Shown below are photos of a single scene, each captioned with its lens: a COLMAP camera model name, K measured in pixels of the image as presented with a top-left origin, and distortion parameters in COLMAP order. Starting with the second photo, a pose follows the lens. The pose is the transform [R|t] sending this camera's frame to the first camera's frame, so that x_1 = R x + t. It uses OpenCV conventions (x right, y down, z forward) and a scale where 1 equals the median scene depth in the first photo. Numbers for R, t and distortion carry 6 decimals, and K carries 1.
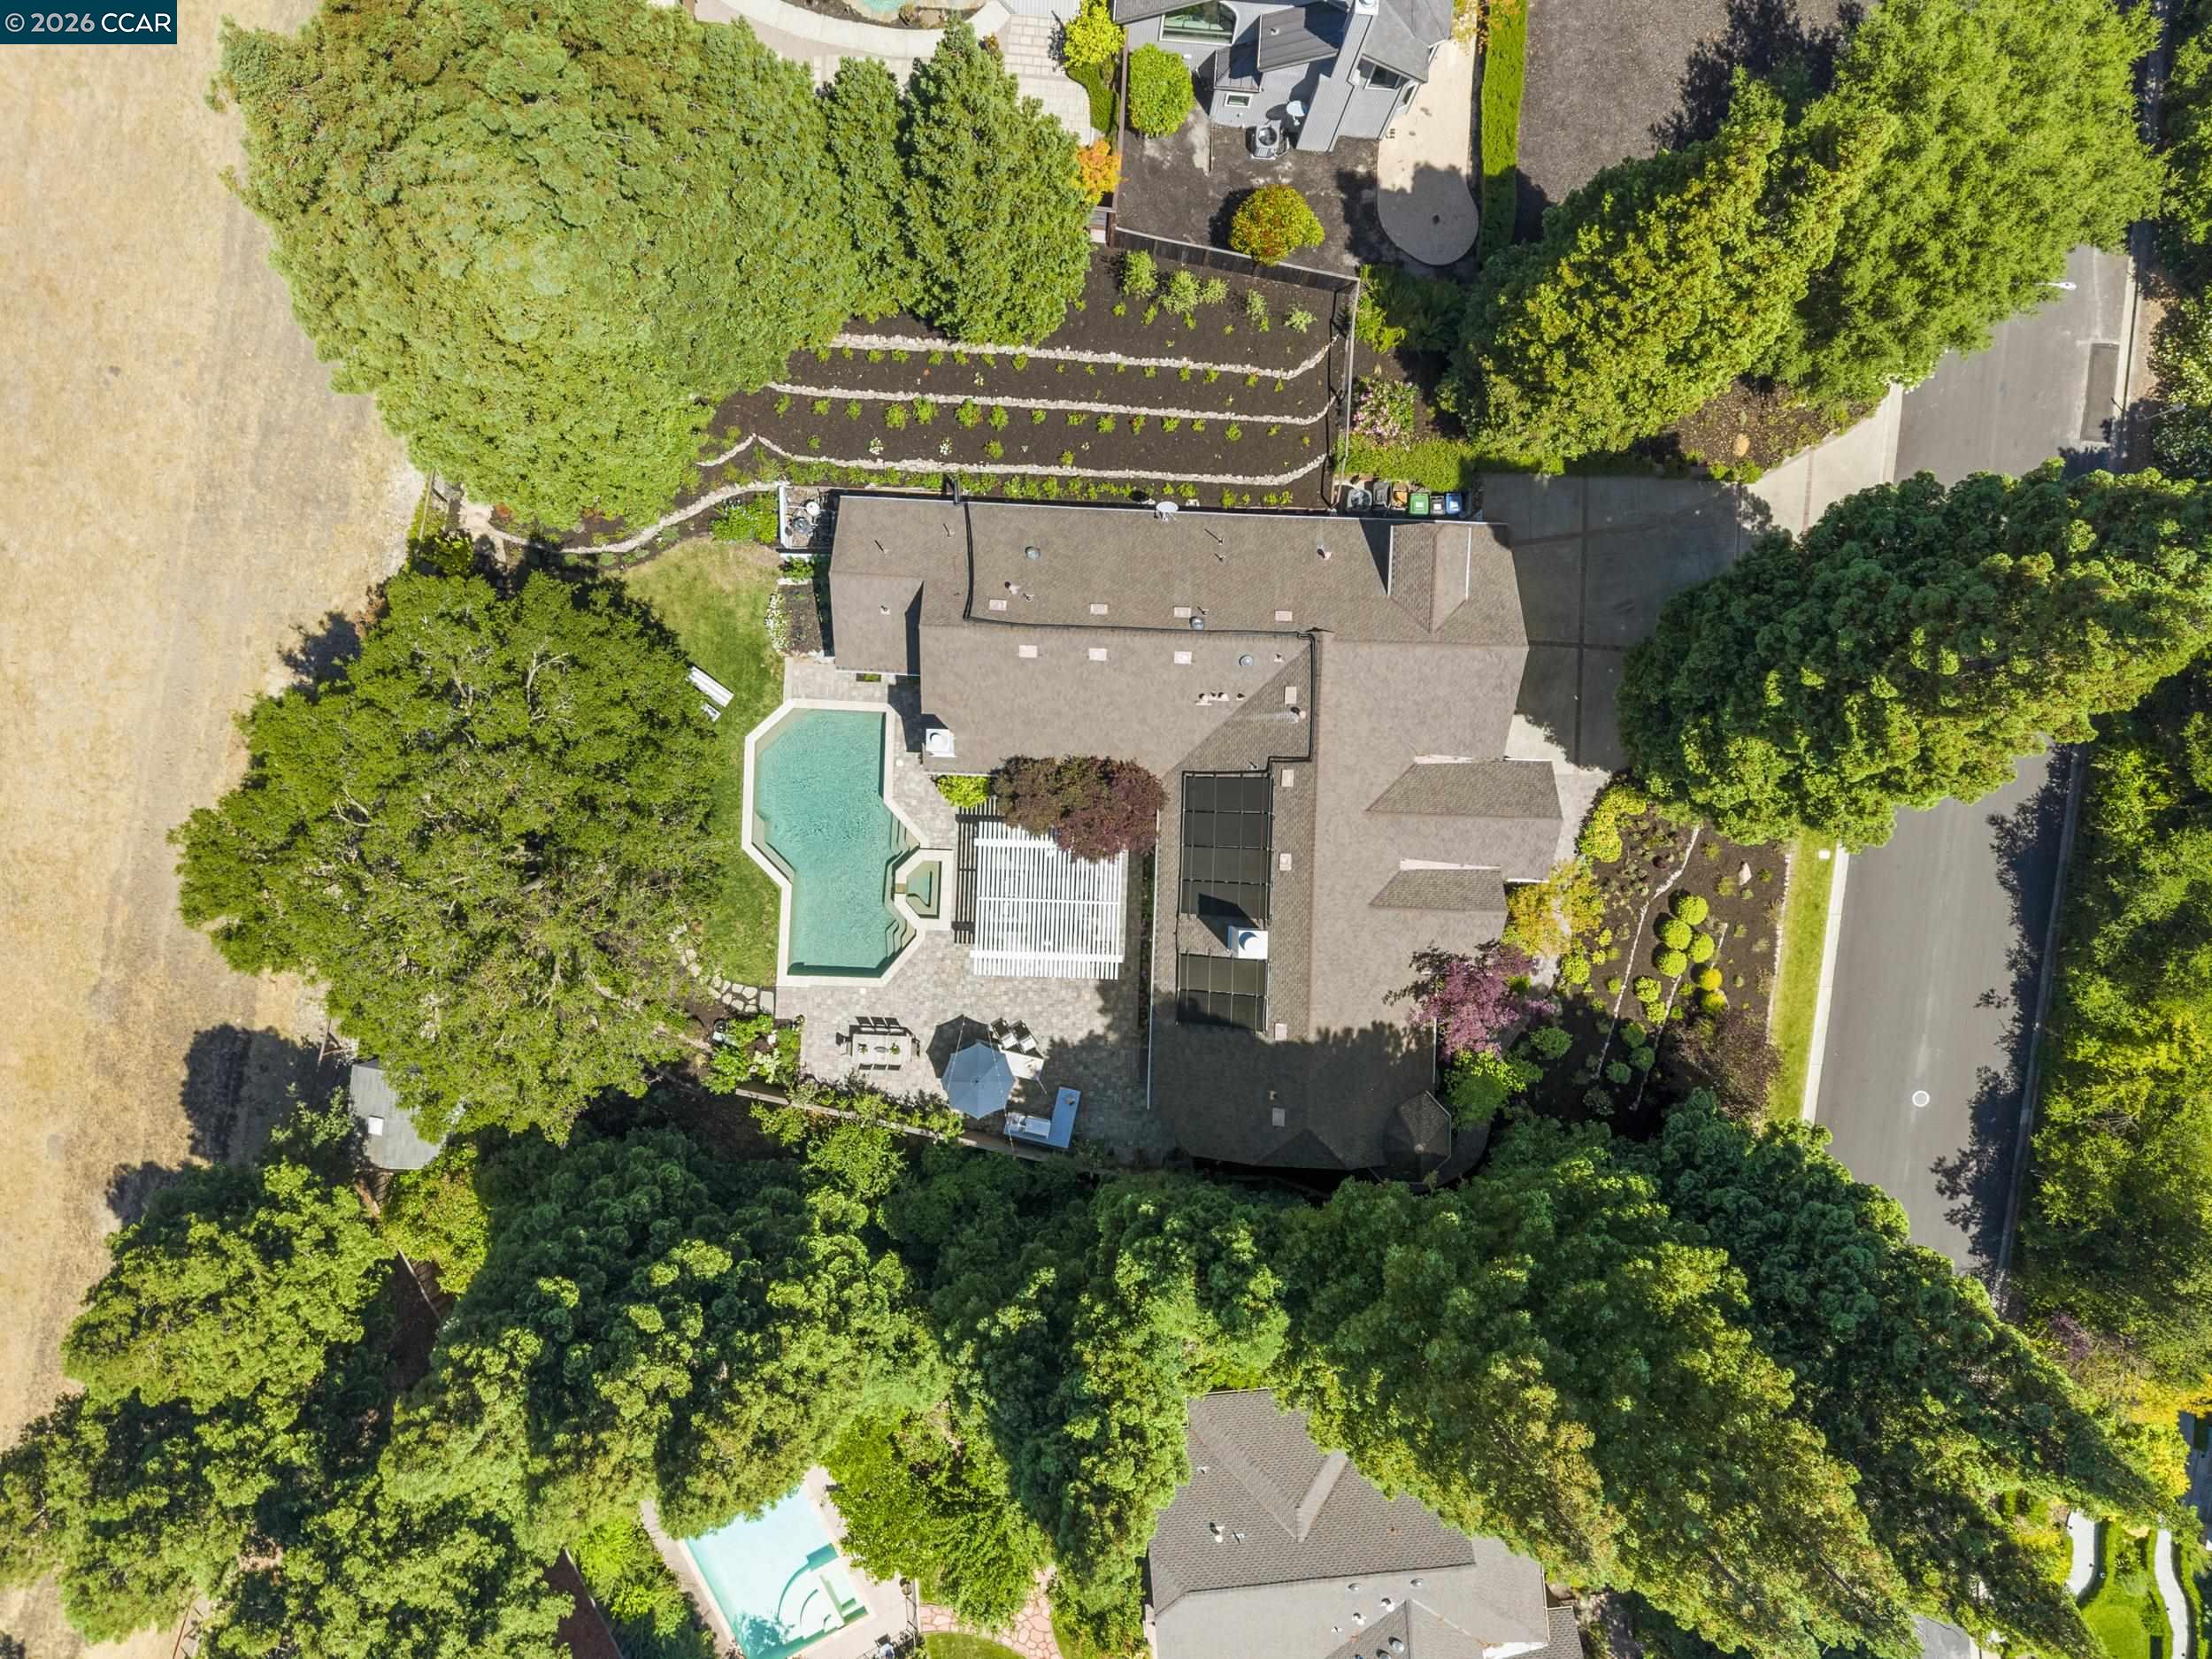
lens RADIAL K [[1563.2, 0, 1106.0], [0, 1563.2, 829.5], [0, 0, 1]] dist [-0.003570, -0.001908]
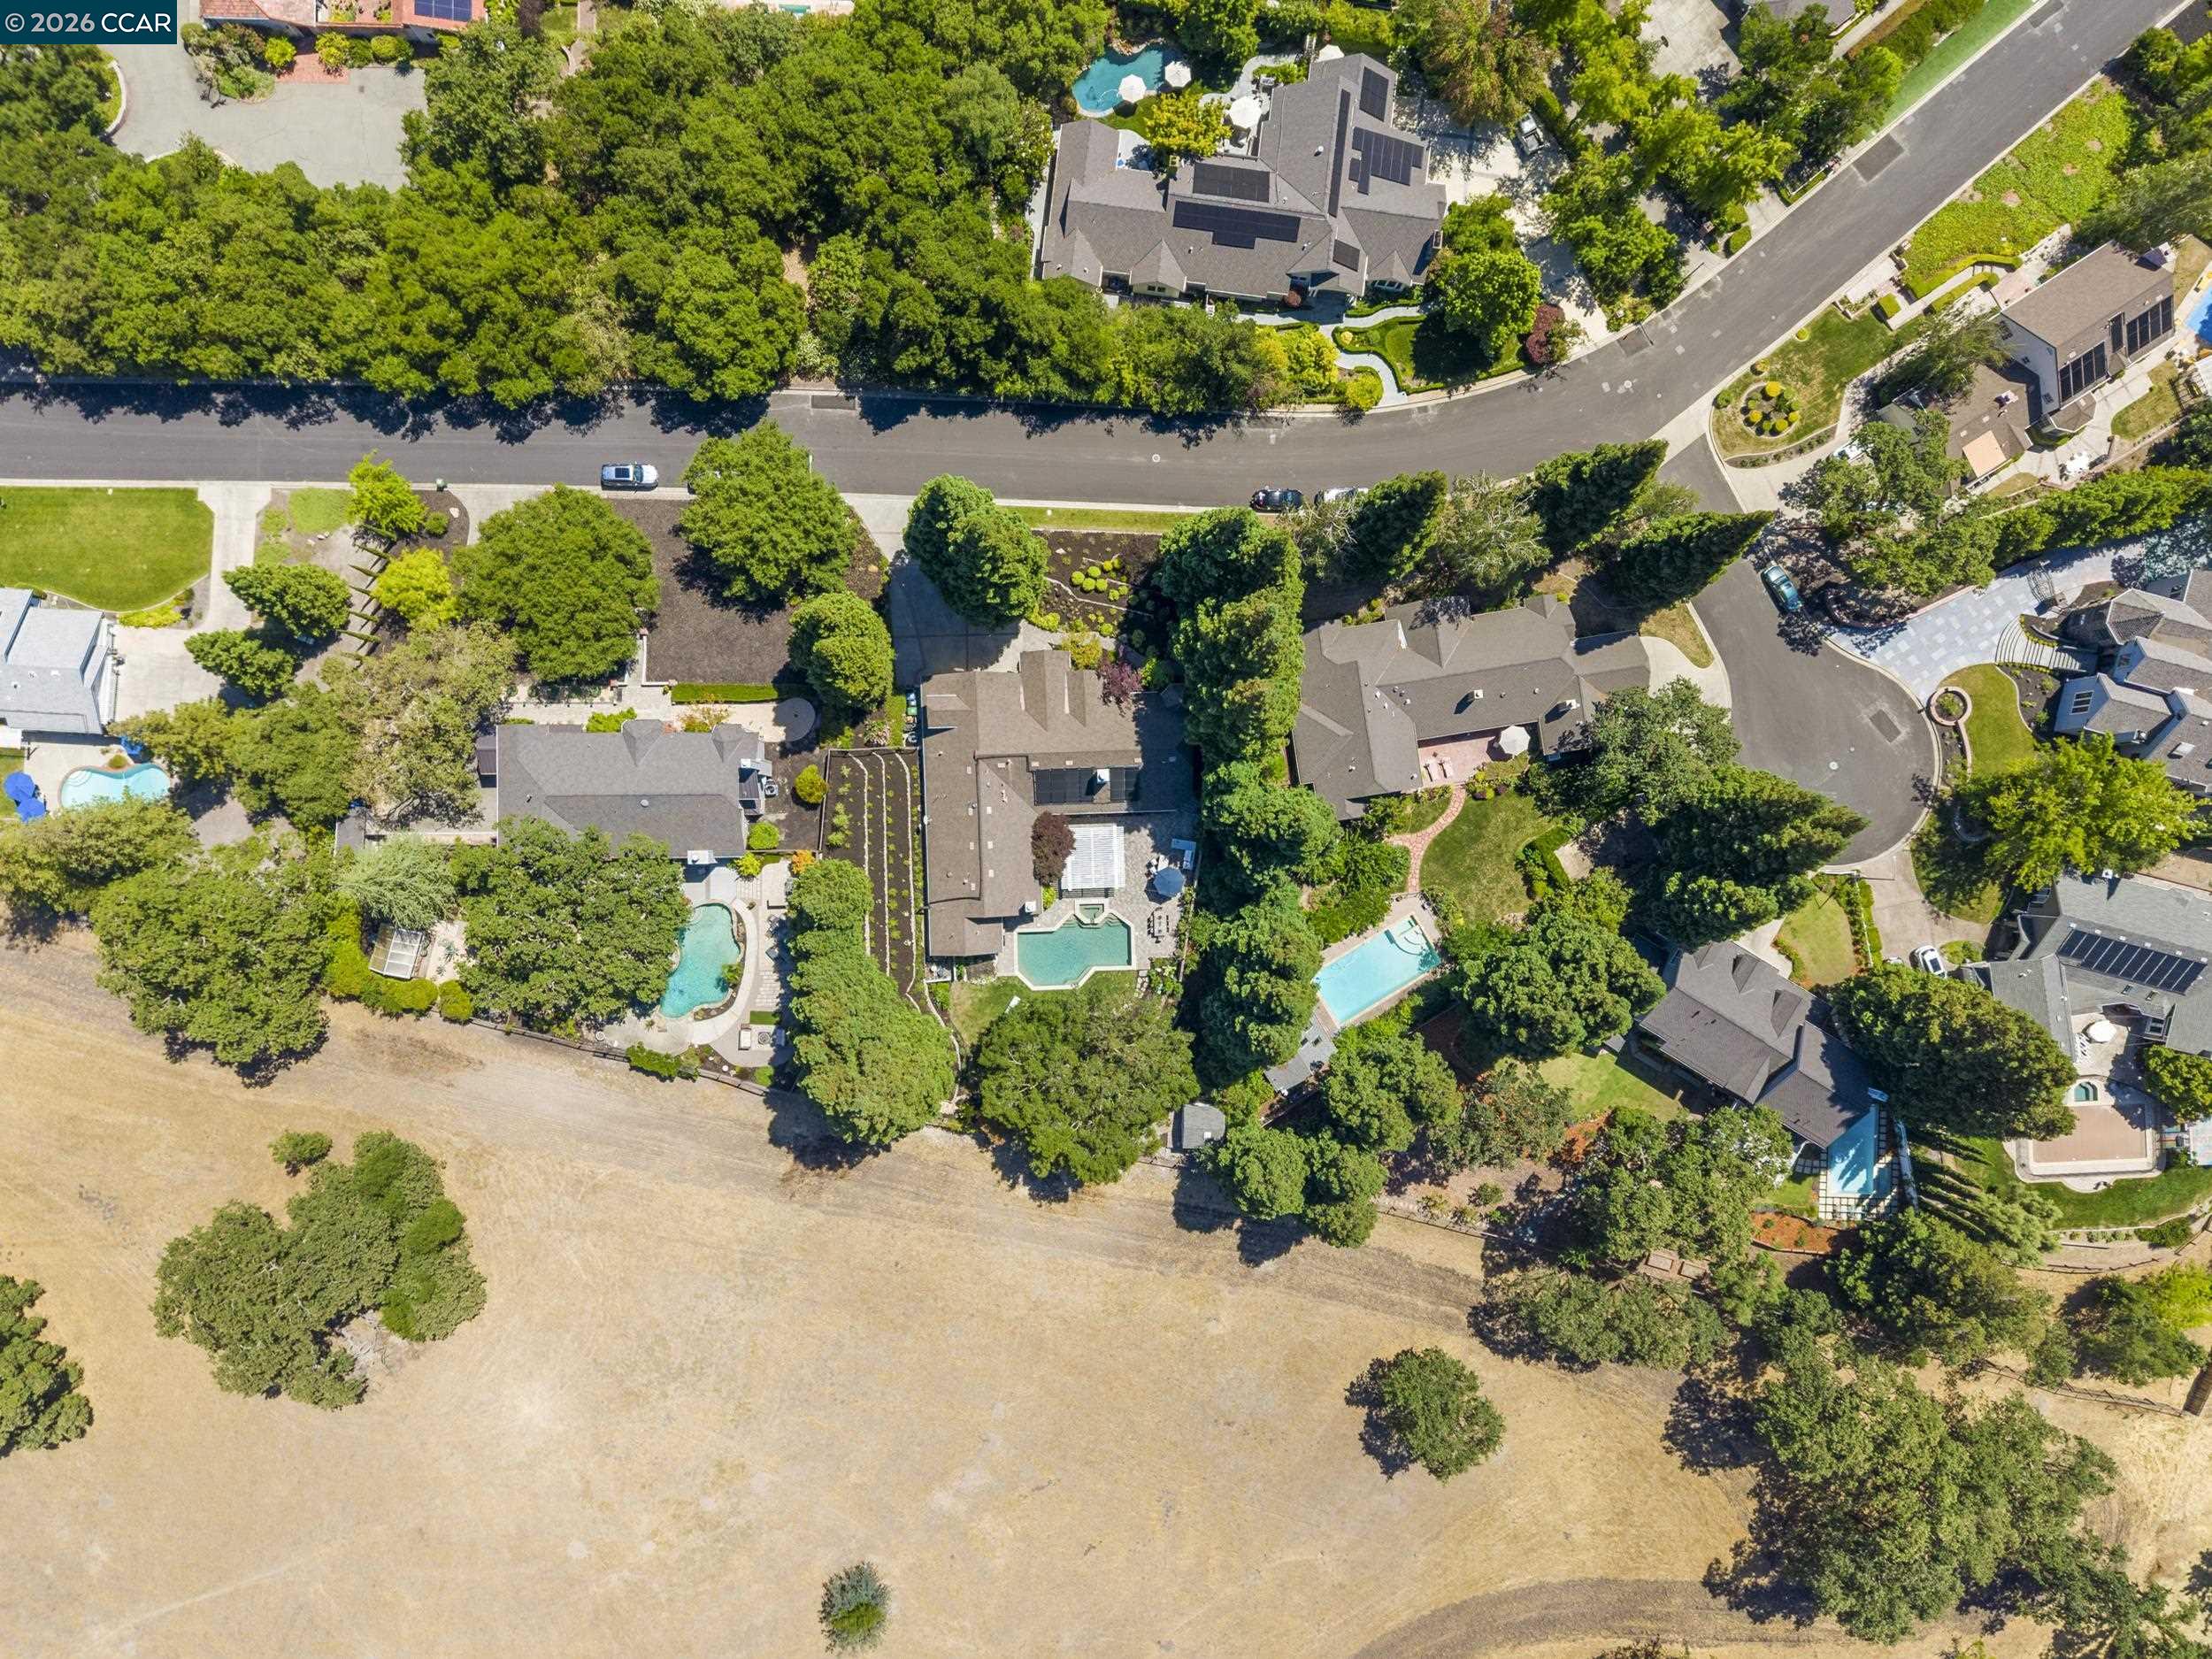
lens RADIAL K [[1701.9, 0, 1106.0], [0, 1701.9, 829.5], [0, 0, 1]] dist [0.121465, -0.000383]
pose [[-0.068326, -0.997307, -0.026665, 0.073339], [0.997018, -0.069219, 0.034120, -0.019425], [-0.035874, -0.024254, 0.999062, -1.587060]]
